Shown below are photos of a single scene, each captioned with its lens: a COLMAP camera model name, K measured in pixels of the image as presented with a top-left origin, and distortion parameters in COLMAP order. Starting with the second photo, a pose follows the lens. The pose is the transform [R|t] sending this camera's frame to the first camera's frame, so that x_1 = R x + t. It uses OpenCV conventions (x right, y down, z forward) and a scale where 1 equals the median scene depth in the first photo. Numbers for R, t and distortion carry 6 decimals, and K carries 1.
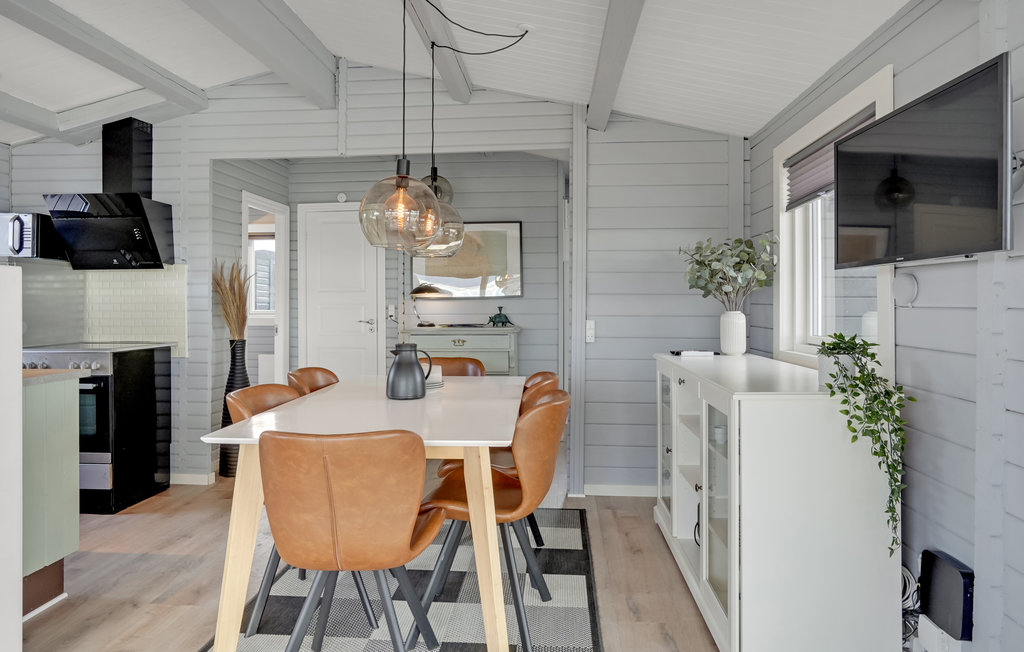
lens RADIAL K [[613.4, 0, 526.3], [0, 613.4, 300.6], [0, 0, 1]] dist [-0.016846, 0.016578]
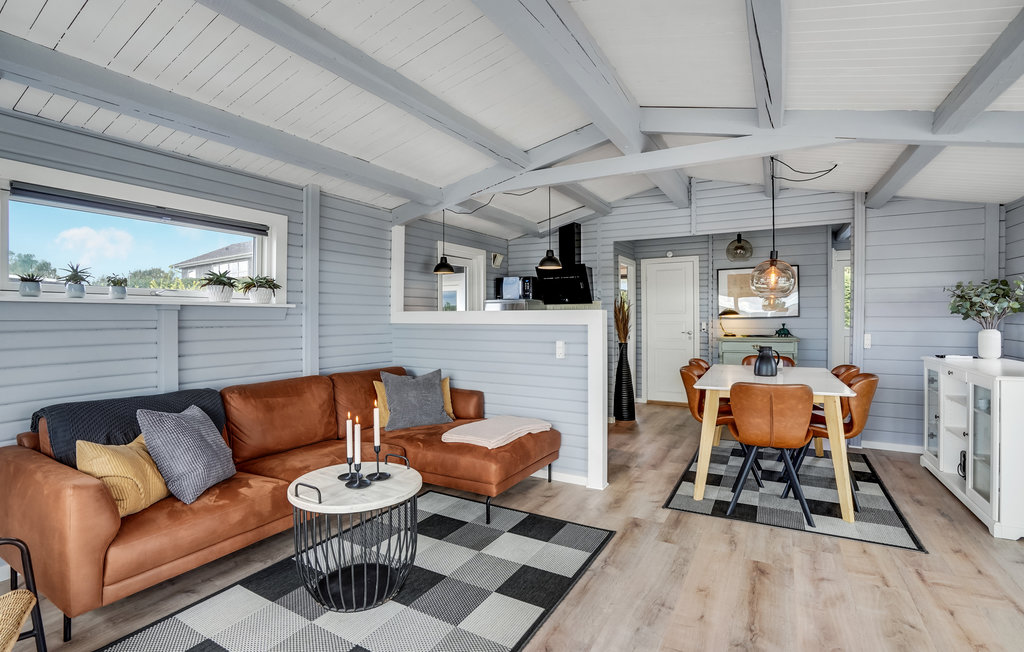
lens RADIAL K [[490.9, 0, 516.6], [0, 490.9, 323.6], [0, 0, 1]] dist [-0.032090, 0.005583]
pose [[0.904199, 0.000782, -0.427110, -0.175631], [0.008013, 0.999791, 0.018794, -0.023727], [0.427035, -0.020416, 0.904004, -0.460251]]
